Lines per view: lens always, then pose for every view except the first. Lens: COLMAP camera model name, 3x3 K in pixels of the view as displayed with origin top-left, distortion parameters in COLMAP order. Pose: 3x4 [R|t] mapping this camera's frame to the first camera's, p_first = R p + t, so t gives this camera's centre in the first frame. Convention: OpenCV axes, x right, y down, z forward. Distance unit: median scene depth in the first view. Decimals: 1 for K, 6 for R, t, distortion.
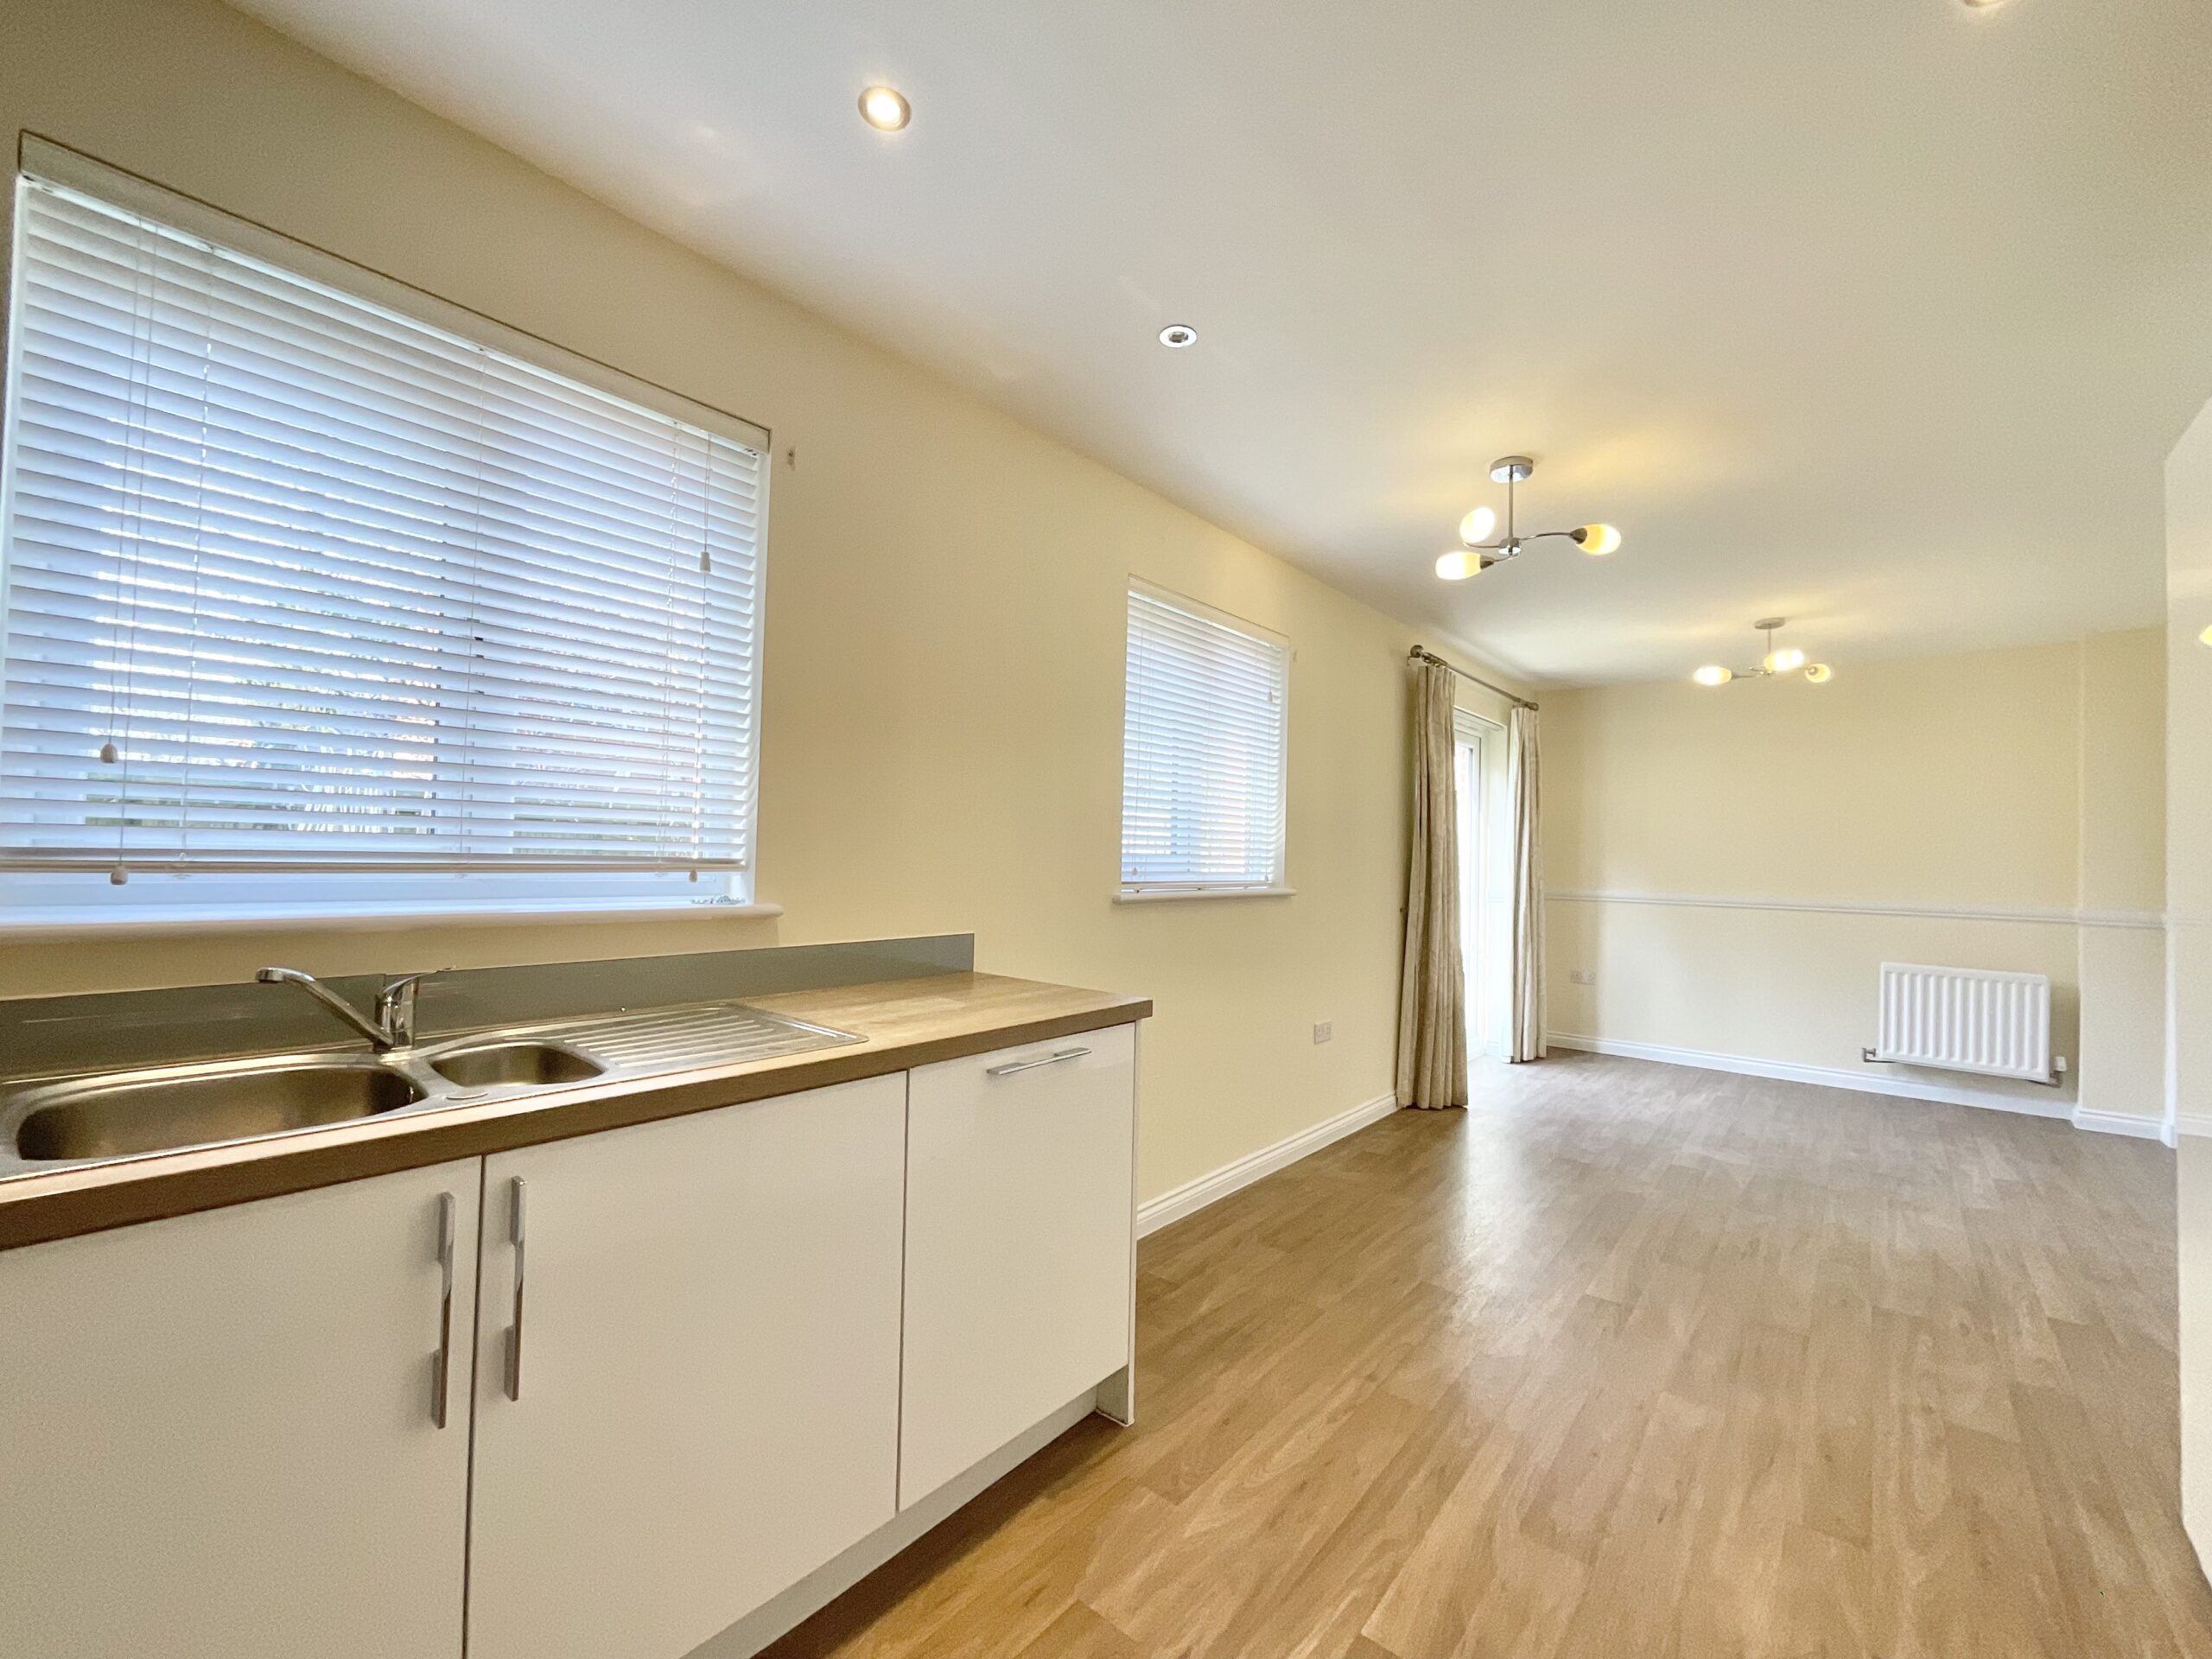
lens RADIAL K [[901.0, 0, 1106.0], [0, 901.0, 829.5], [0, 0, 1]] dist [-0.003474, 0.000236]
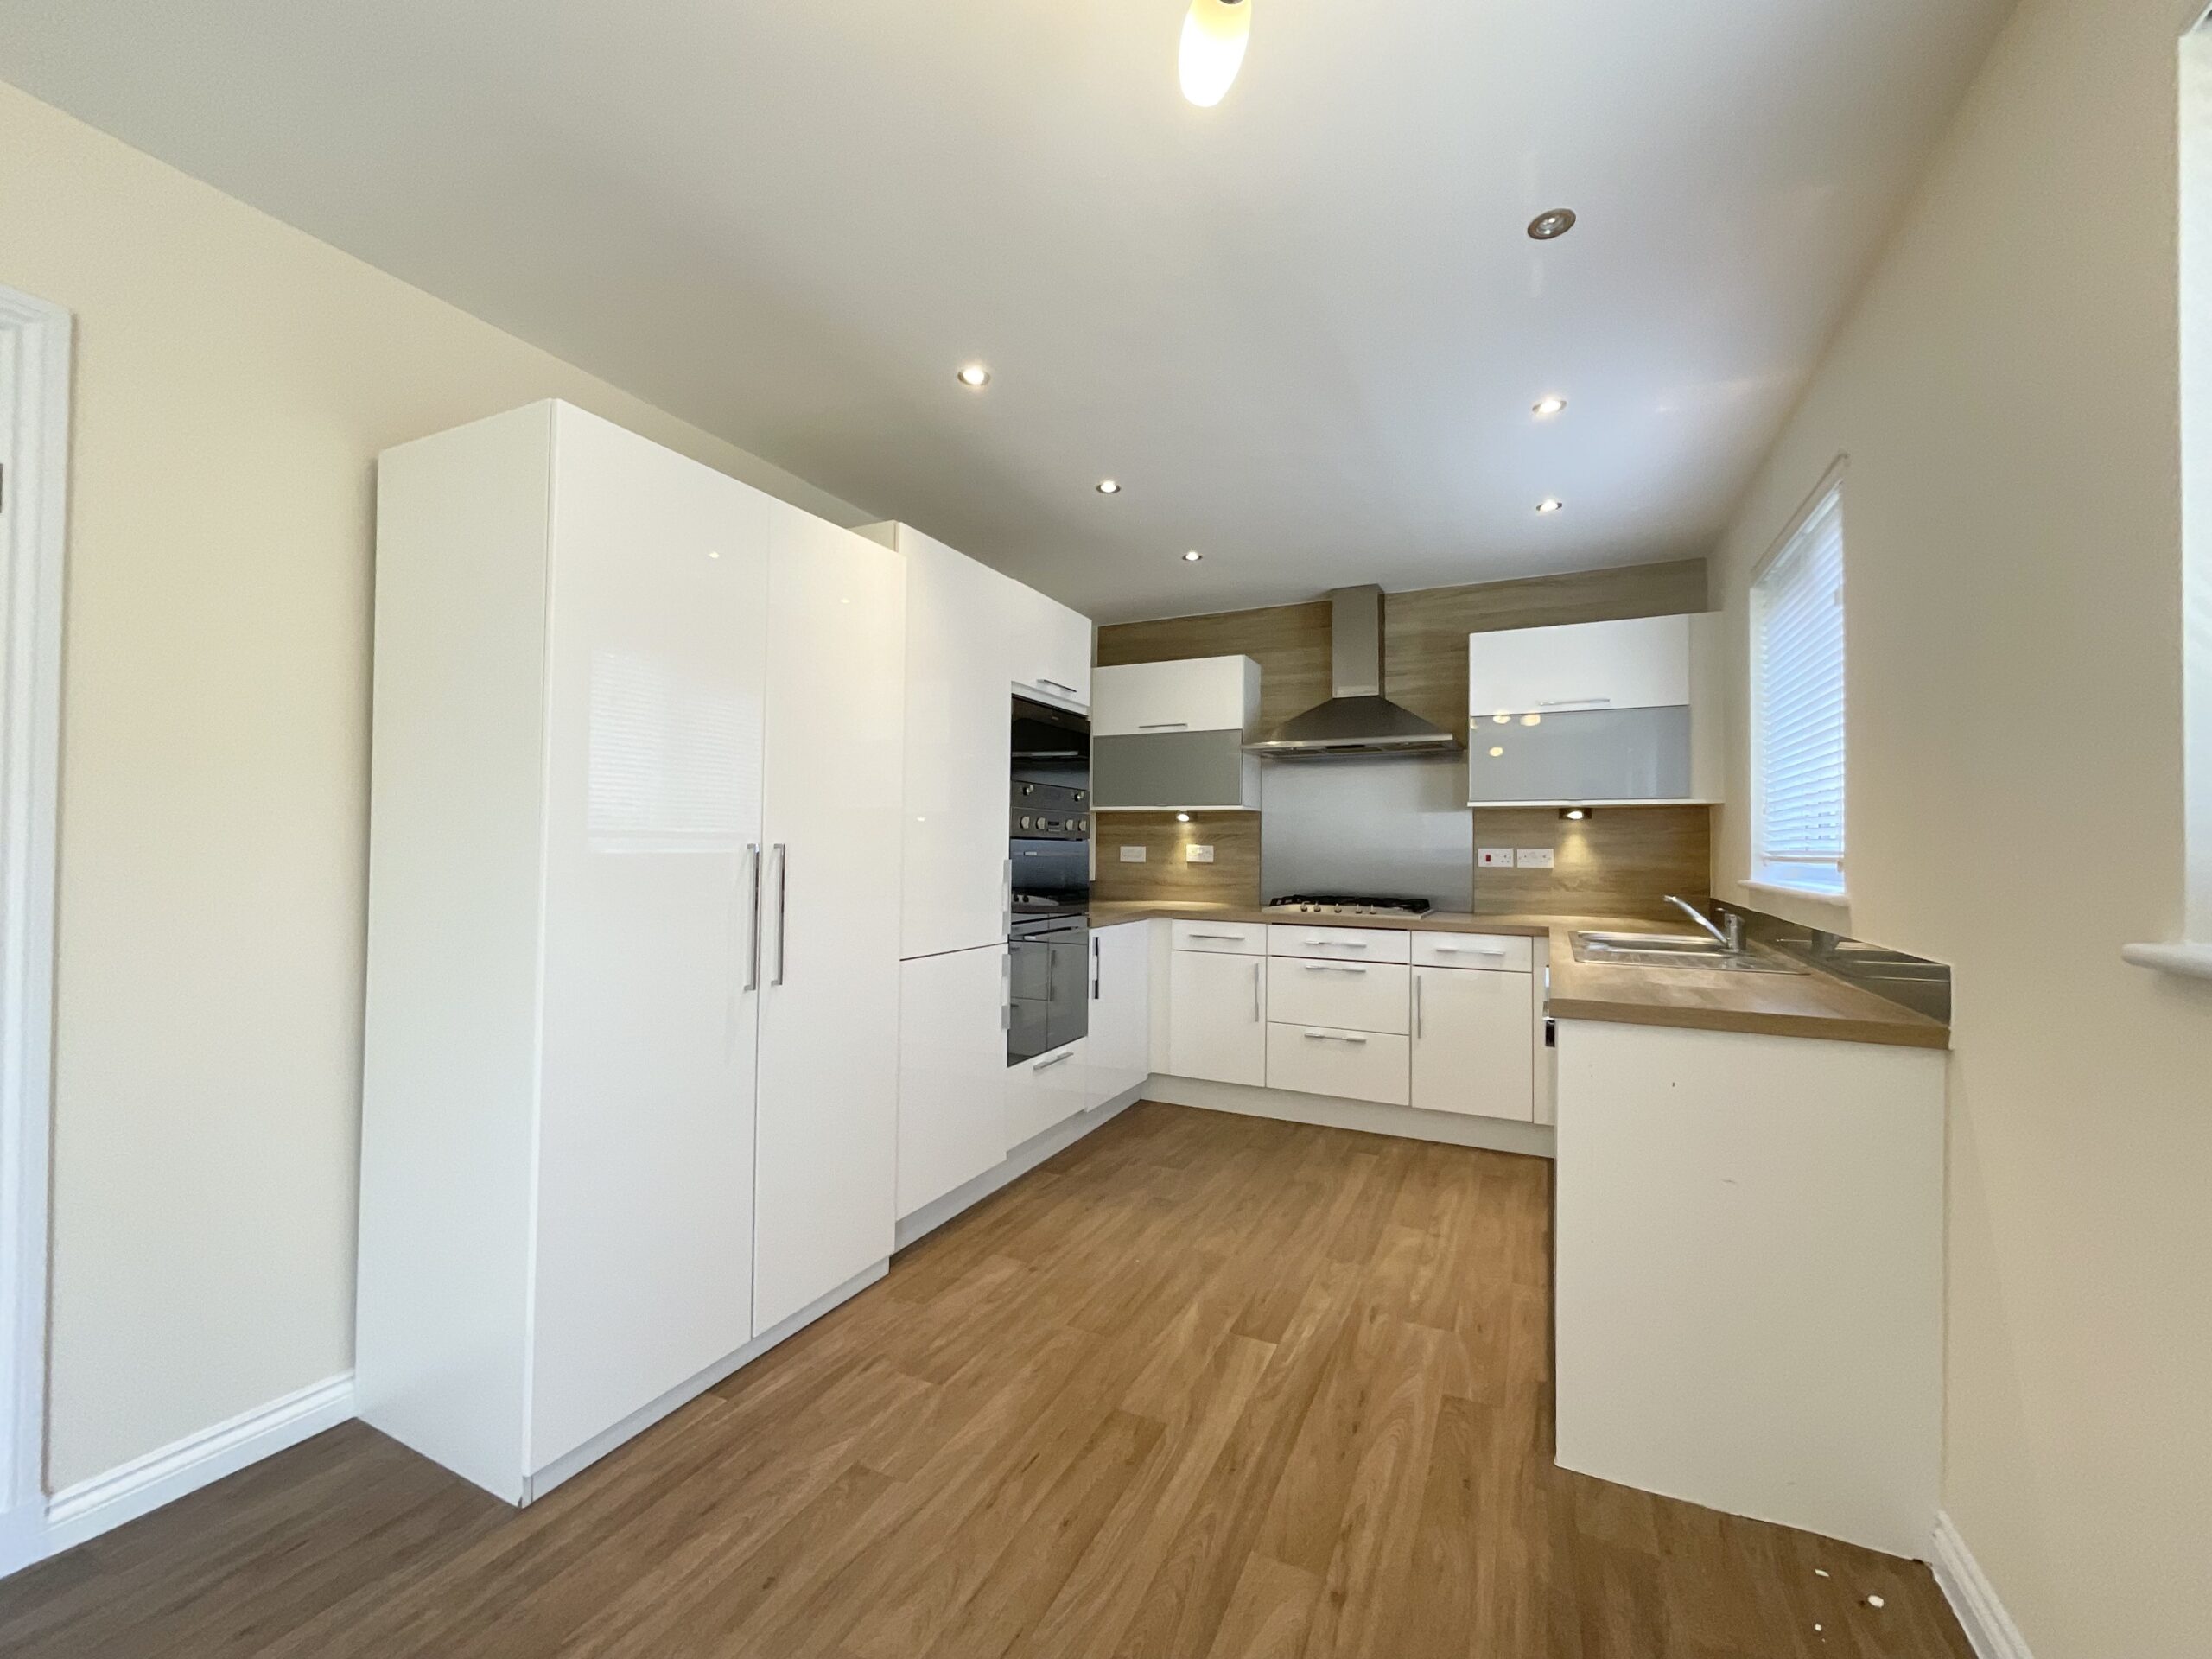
lens RADIAL K [[901.0, 0, 1106.0], [0, 901.0, 829.5], [0, 0, 1]] dist [-0.003474, 0.000236]
pose [[-0.968193, -0.038598, -0.247211, 0.791444], [-0.028084, 0.998550, -0.045916, 0.082130], [0.248625, -0.037513, -0.967873, 1.977640]]
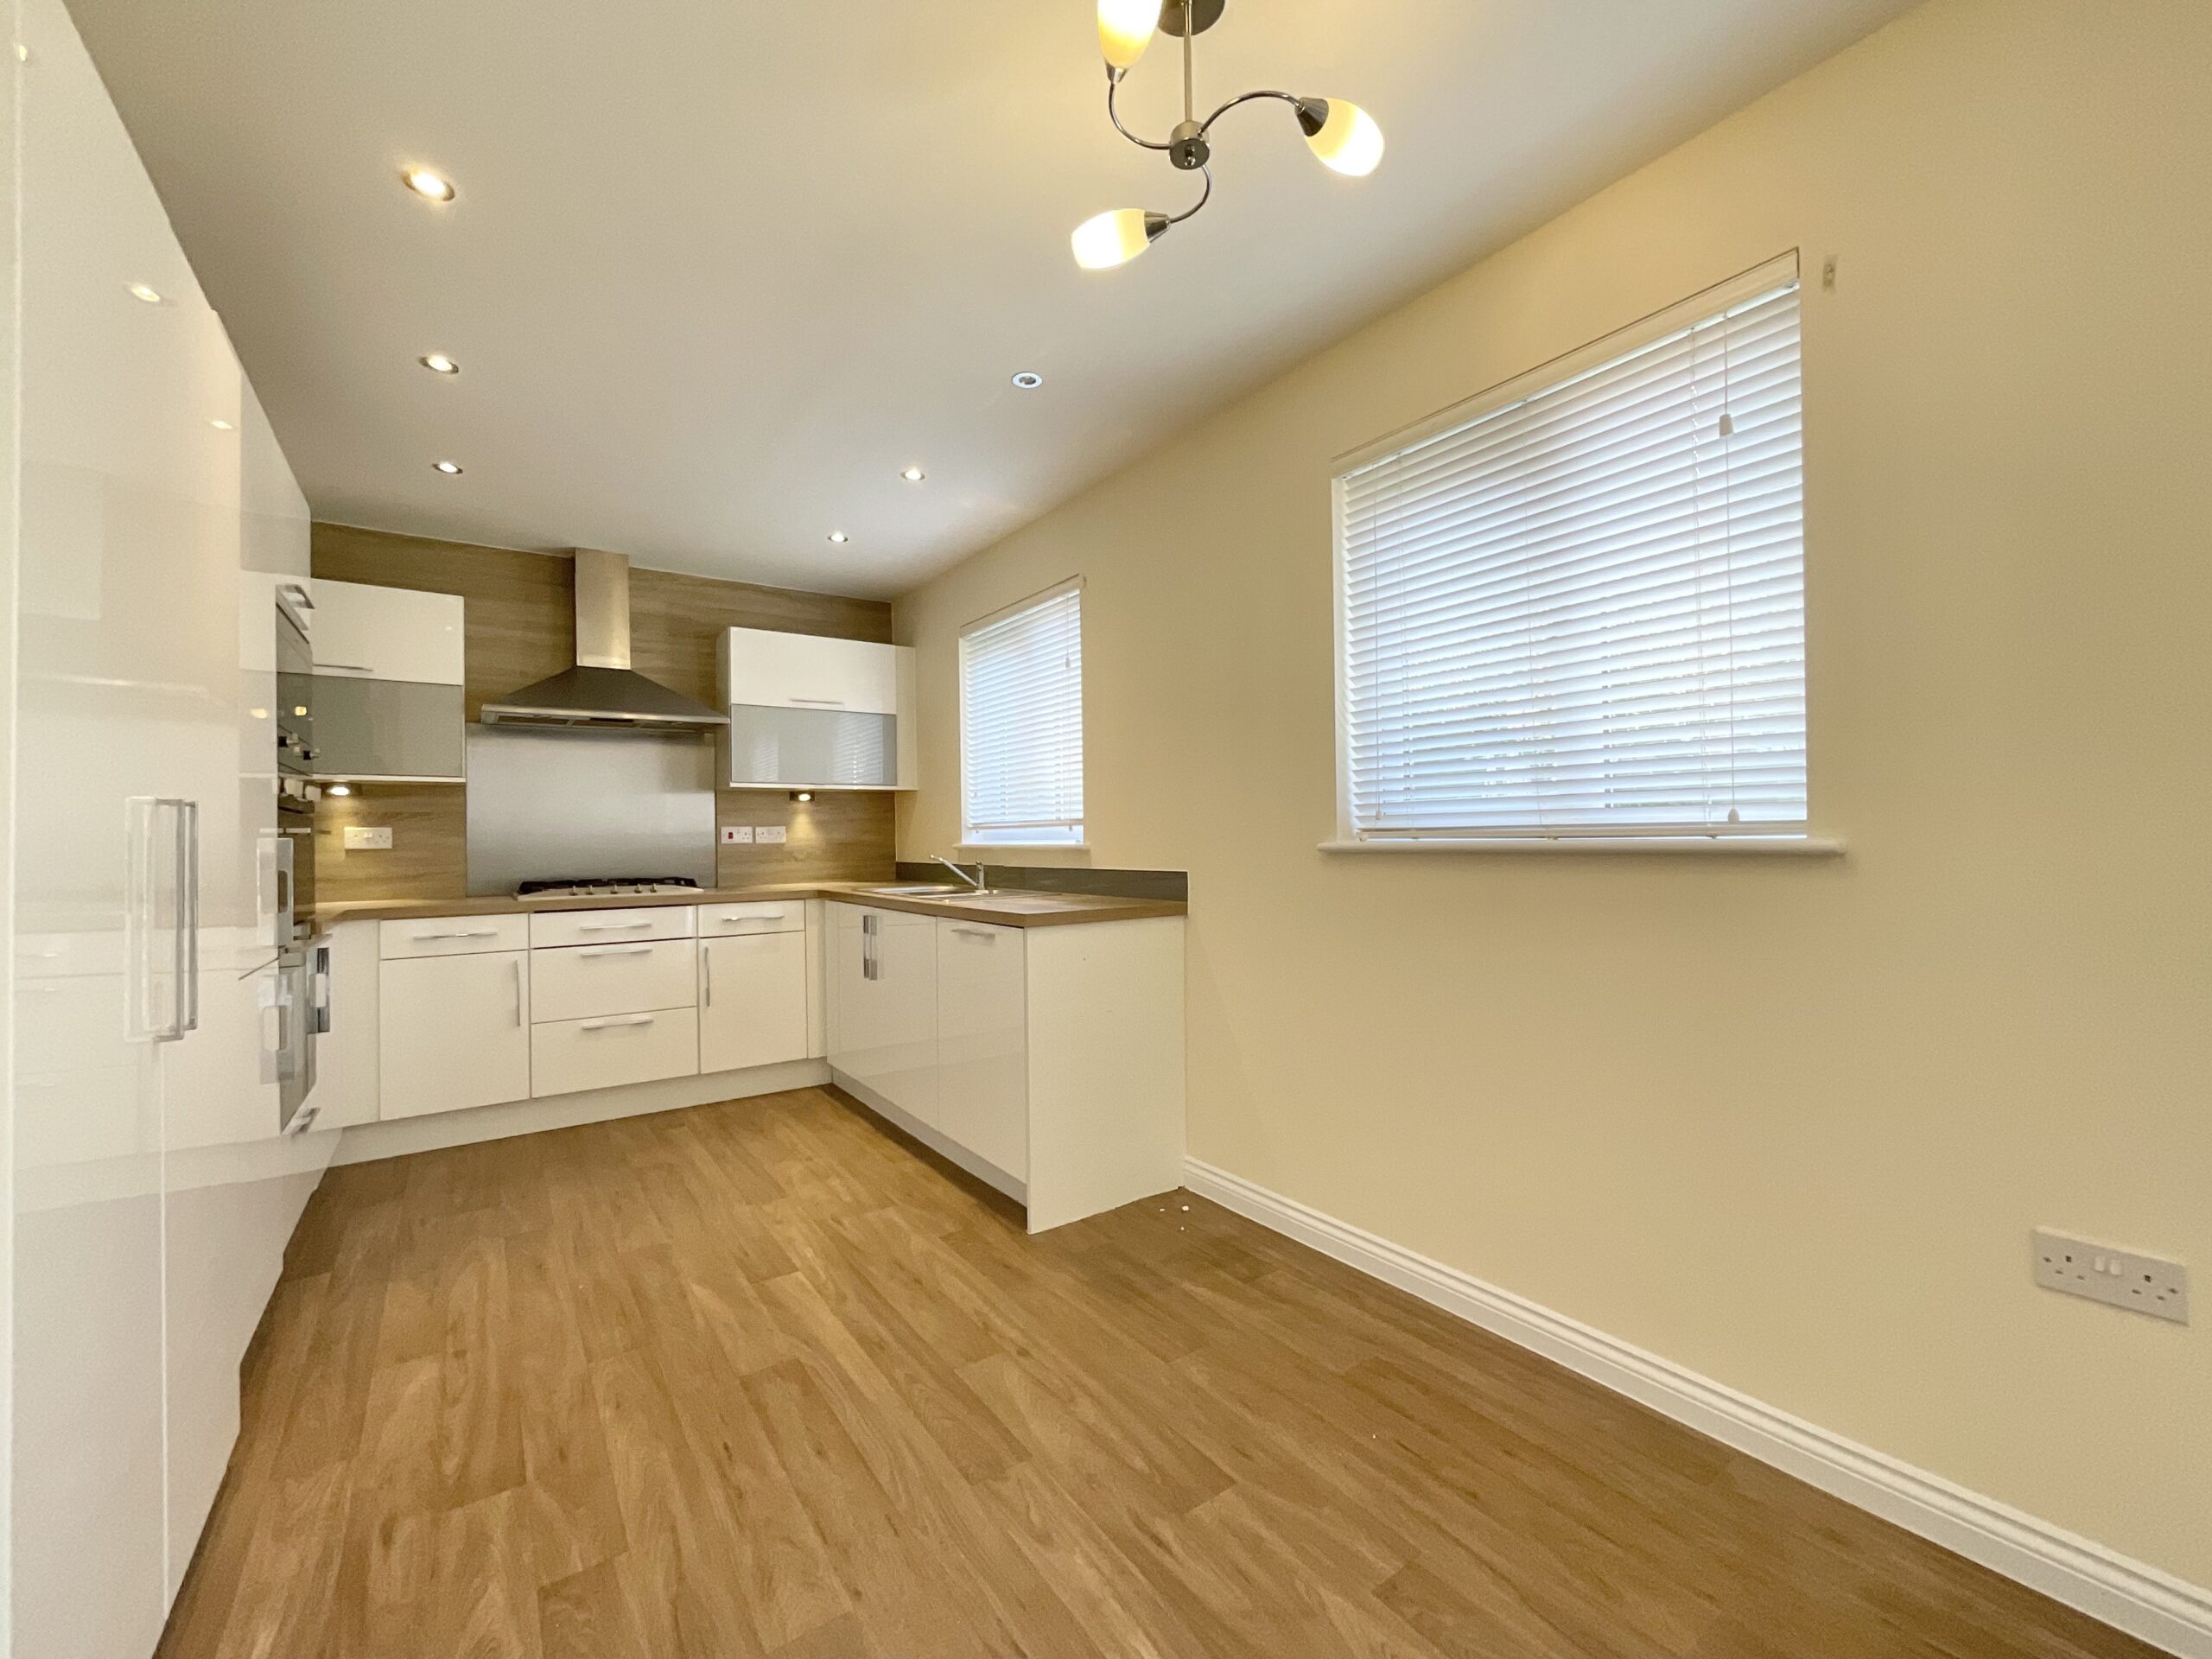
lens RADIAL K [[901.0, 0, 1106.0], [0, 901.0, 829.5], [0, 0, 1]] dist [-0.003474, 0.000236]
pose [[-0.249114, -0.030635, -0.967989, 1.435233], [0.029457, 0.998797, -0.039191, 0.134235], [0.968026, -0.038277, -0.247912, 1.612136]]
